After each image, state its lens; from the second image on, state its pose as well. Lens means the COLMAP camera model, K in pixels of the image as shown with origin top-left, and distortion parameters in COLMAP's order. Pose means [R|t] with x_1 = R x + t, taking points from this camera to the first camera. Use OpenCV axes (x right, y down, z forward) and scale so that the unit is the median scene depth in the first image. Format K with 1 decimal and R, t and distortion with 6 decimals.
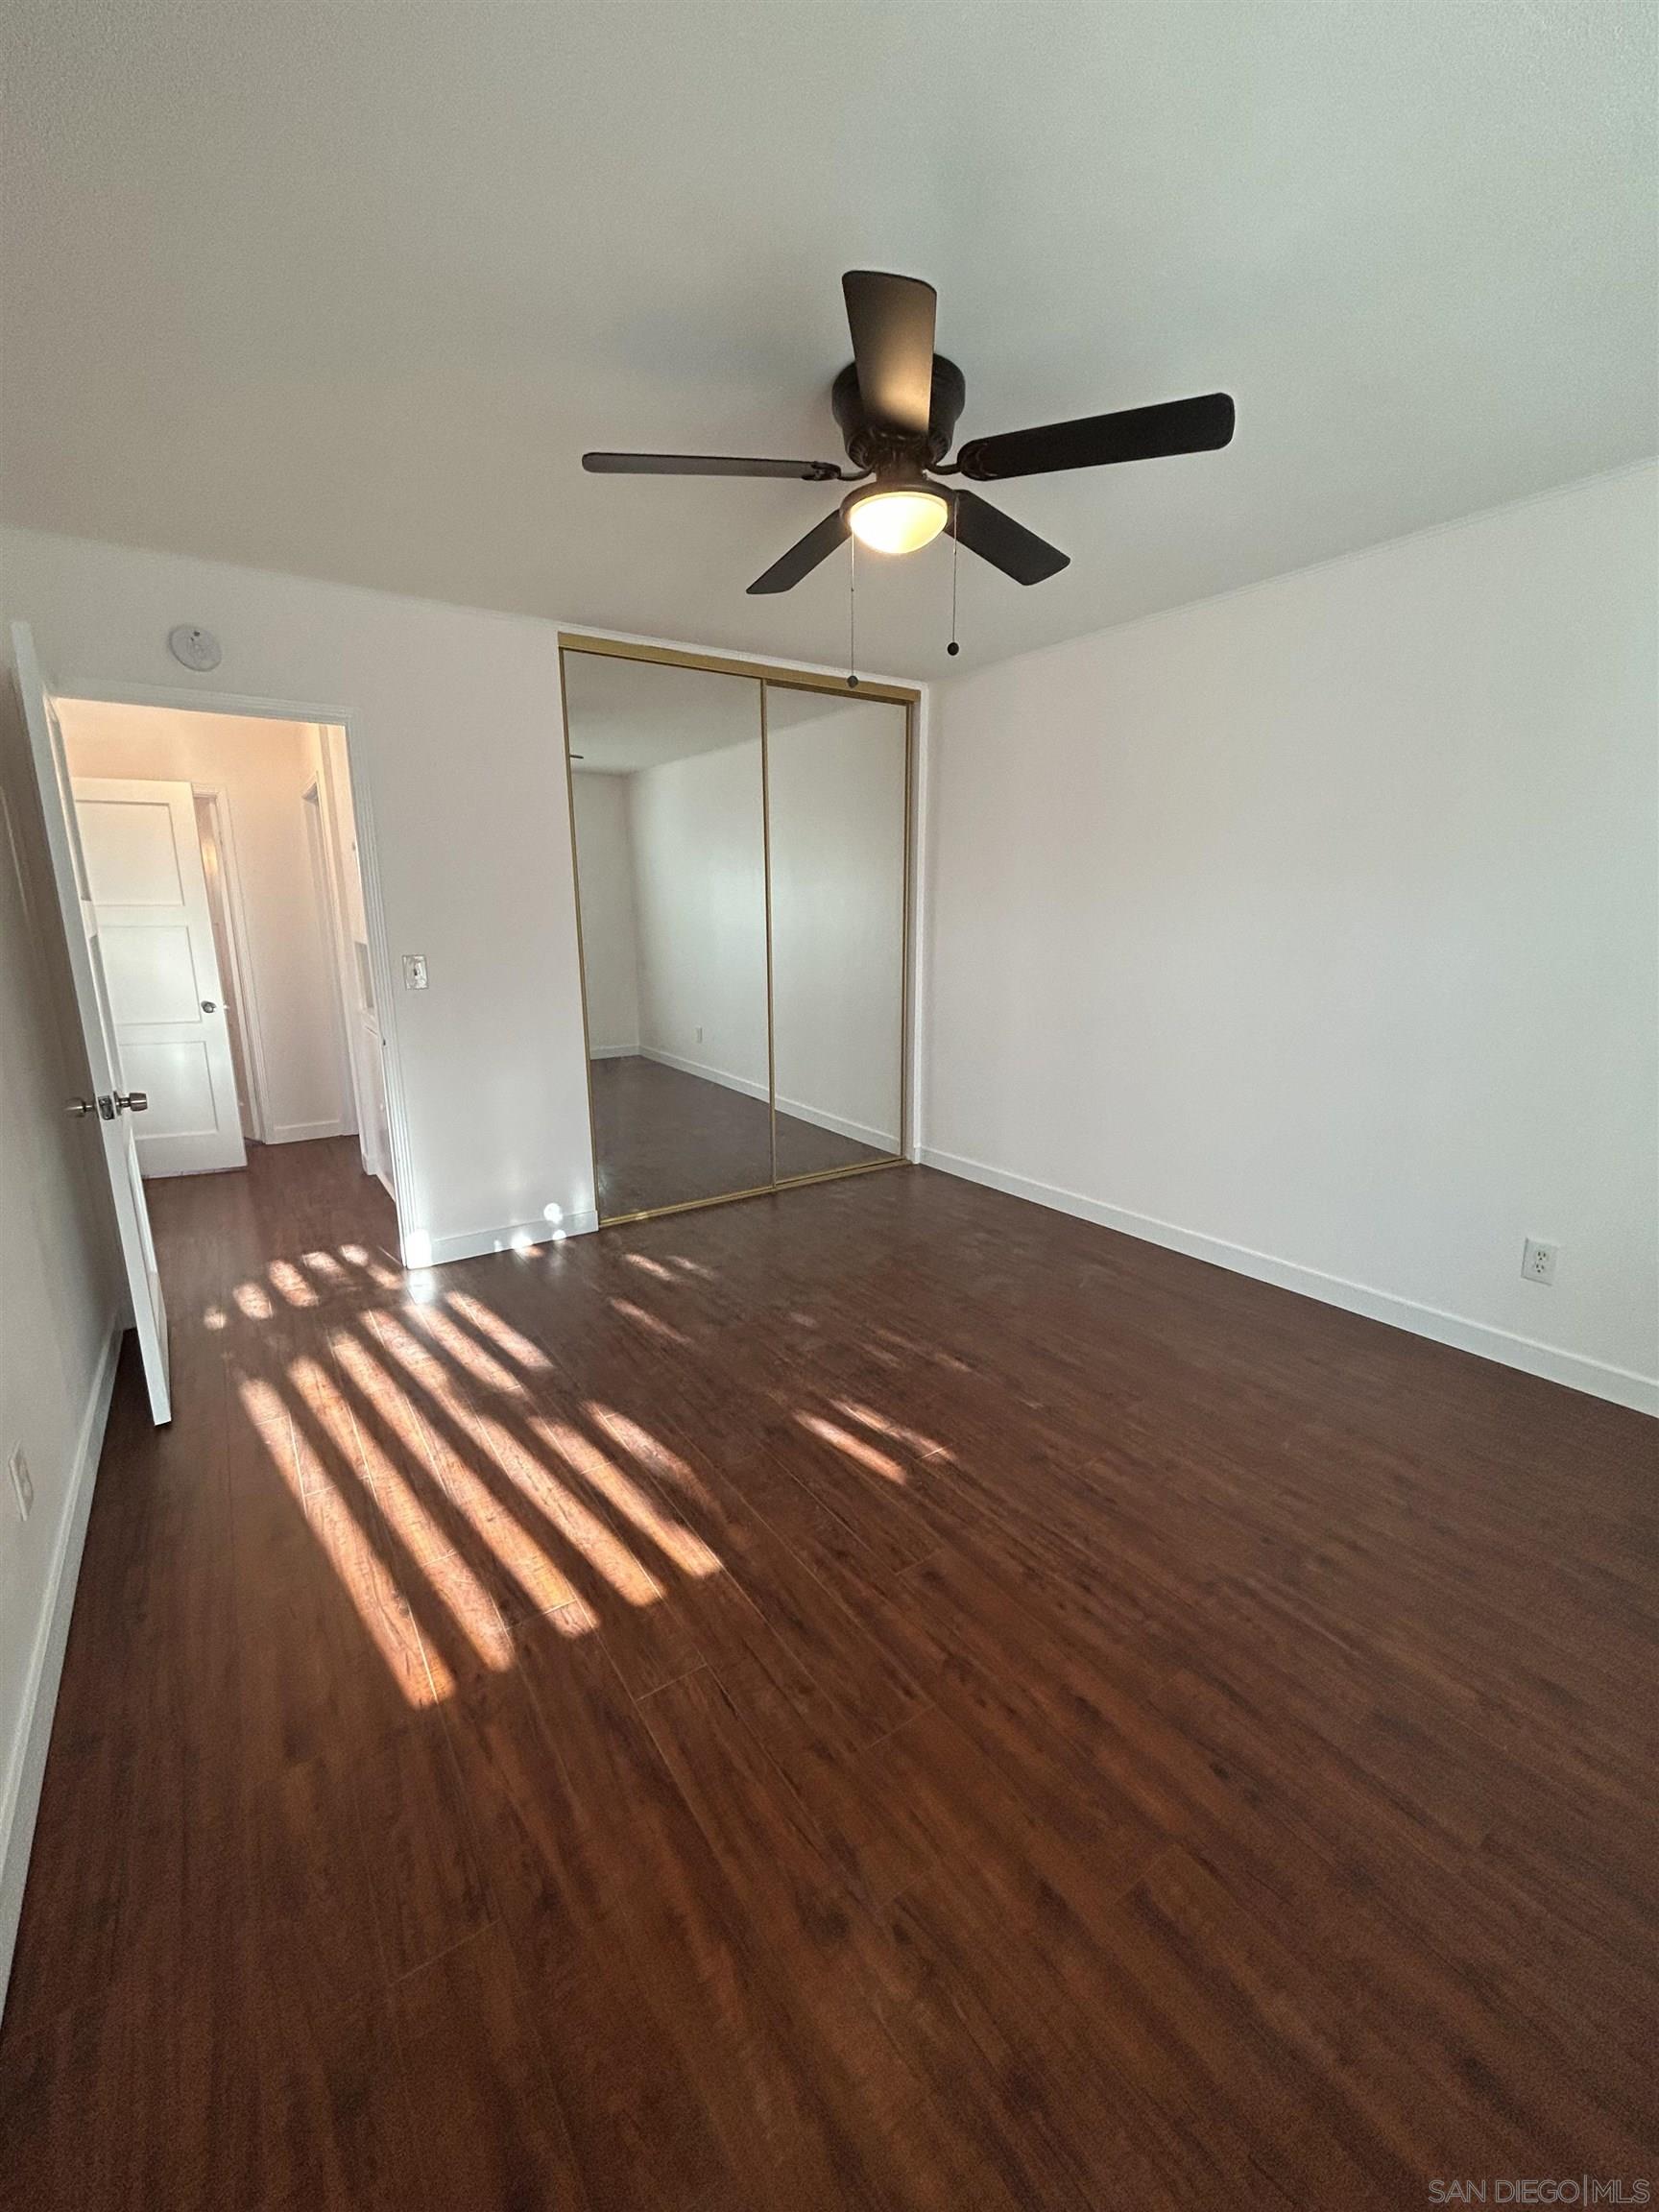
lens RADIAL K [[888.1, 0, 829.5], [0, 888.1, 1106.0], [0, 0, 1]] dist [0.000337, 0.000026]
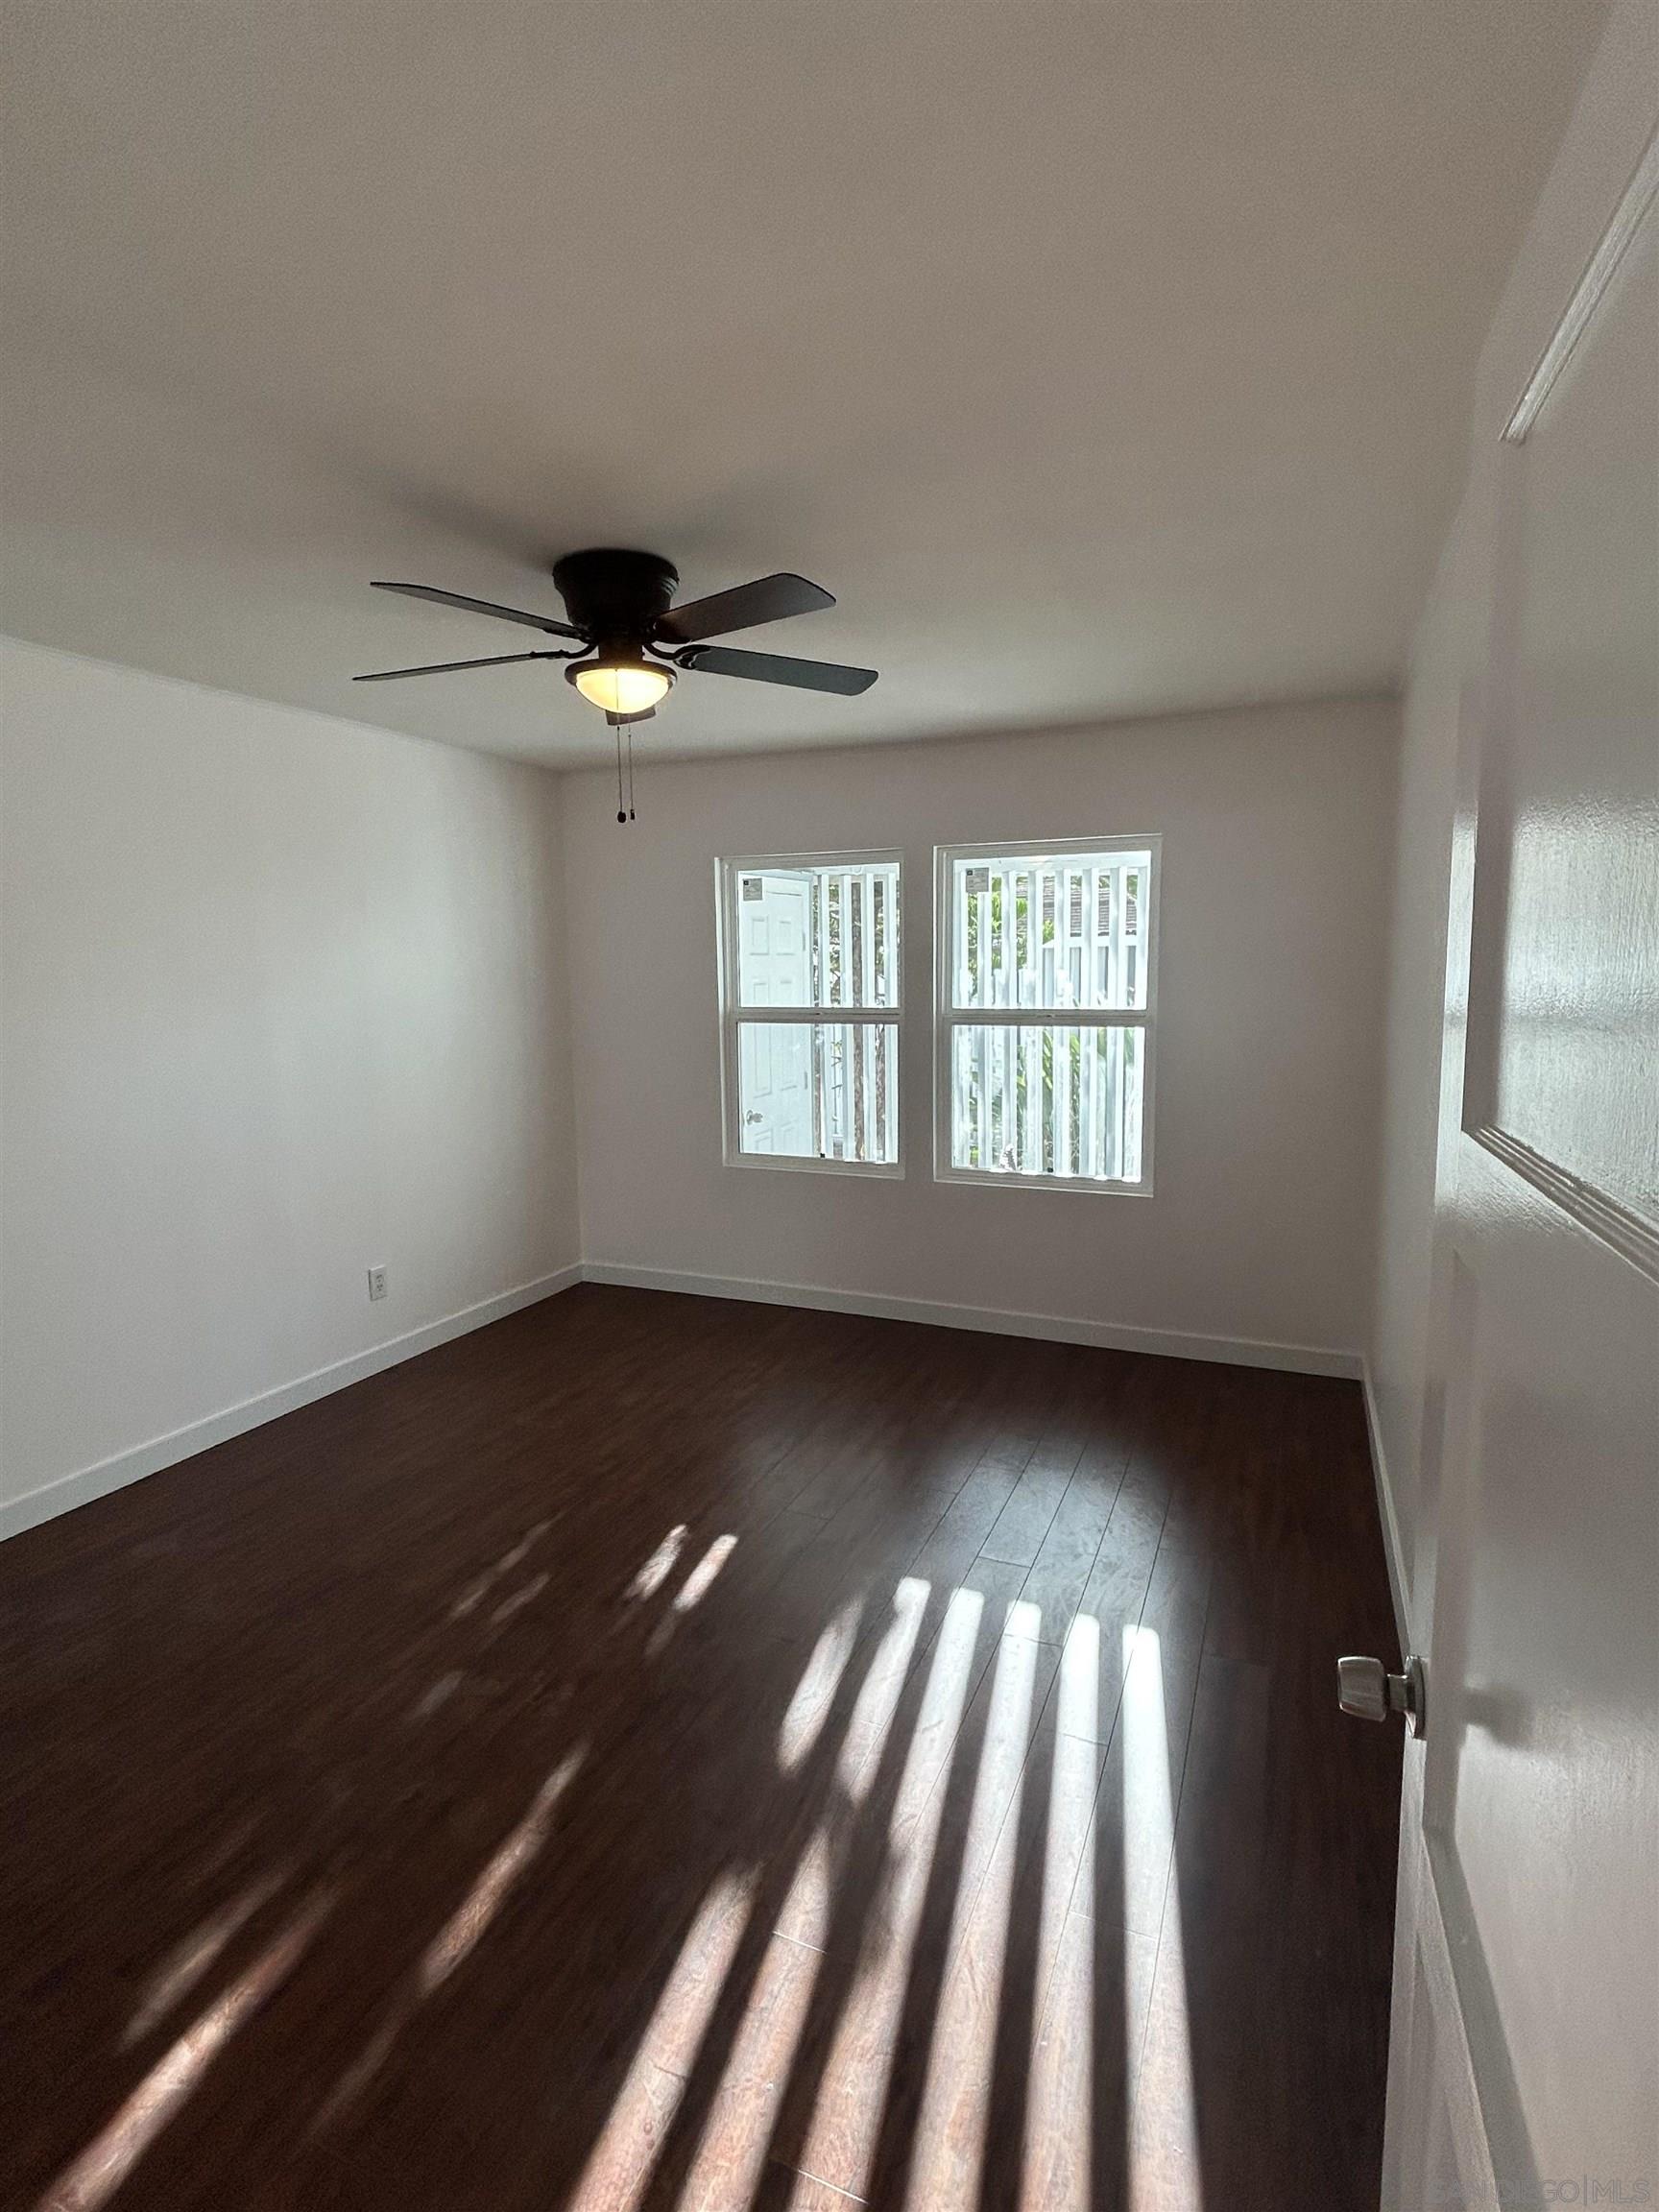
lens RADIAL K [[1091.8, 0, 829.5], [0, 1091.8, 1106.0], [0, 0, 1]] dist [-0.002423, -0.000851]
pose [[-0.524730, -0.089561, 0.846544, -0.915288], [0.211995, 0.949371, 0.231845, -0.313144], [-0.824449, 0.301119, -0.479178, 1.188327]]
